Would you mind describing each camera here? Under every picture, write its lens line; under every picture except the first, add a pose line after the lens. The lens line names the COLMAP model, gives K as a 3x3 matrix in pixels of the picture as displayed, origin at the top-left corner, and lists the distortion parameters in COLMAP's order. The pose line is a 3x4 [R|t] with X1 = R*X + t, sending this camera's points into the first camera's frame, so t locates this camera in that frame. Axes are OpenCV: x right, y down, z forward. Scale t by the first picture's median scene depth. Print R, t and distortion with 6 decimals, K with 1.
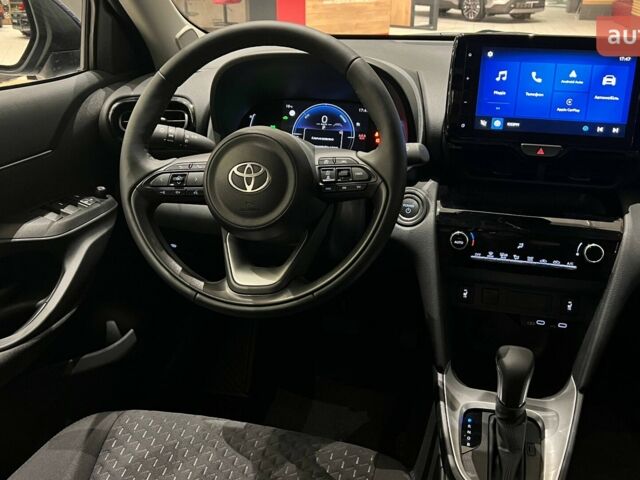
lens RADIAL K [[643.1, 0, 328.2], [0, 643.1, 239.9], [0, 0, 1]] dist [0.125840, -0.298018]
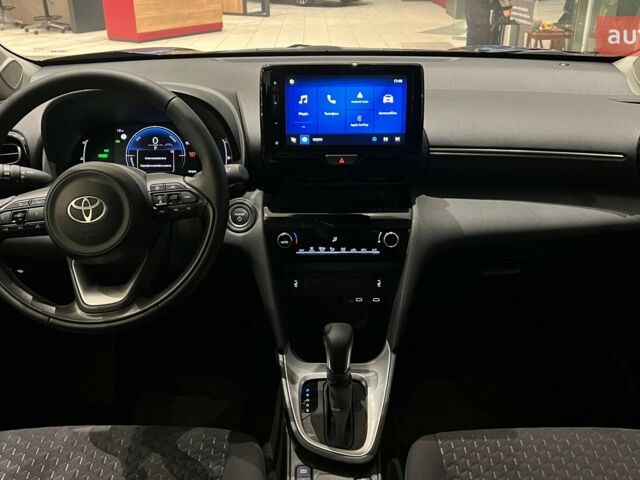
lens RADIAL K [[641.4, 0, 325.7], [0, 641.4, 237.0], [0, 0, 1]] dist [0.160291, -0.408651]
pose [[0.972111, -0.108240, 0.208048, 0.034305], [0.103662, 0.994071, 0.032814, -0.037243], [-0.210366, -0.010333, 0.977568, -0.163711]]
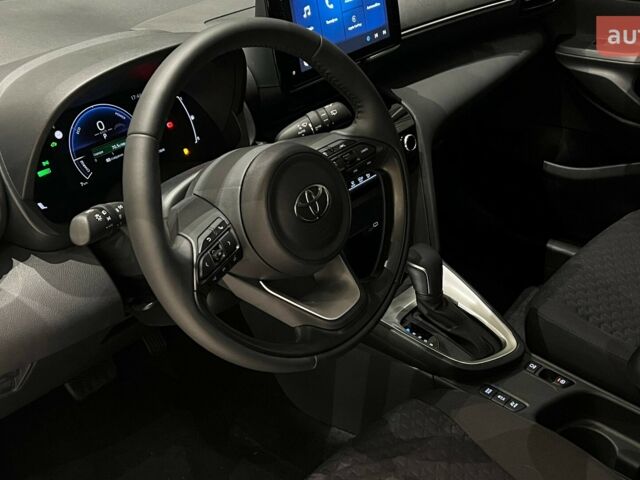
lens RADIAL K [[844.6, 0, 329.3], [0, 844.6, 240.1], [0, 0, 1]] dist [0.112068, -0.012757]
pose [[0.465970, -0.466679, 0.751720, -0.833080], [0.378378, 0.873089, 0.307481, -0.333257], [-0.799814, 0.141158, 0.583414, 0.281000]]
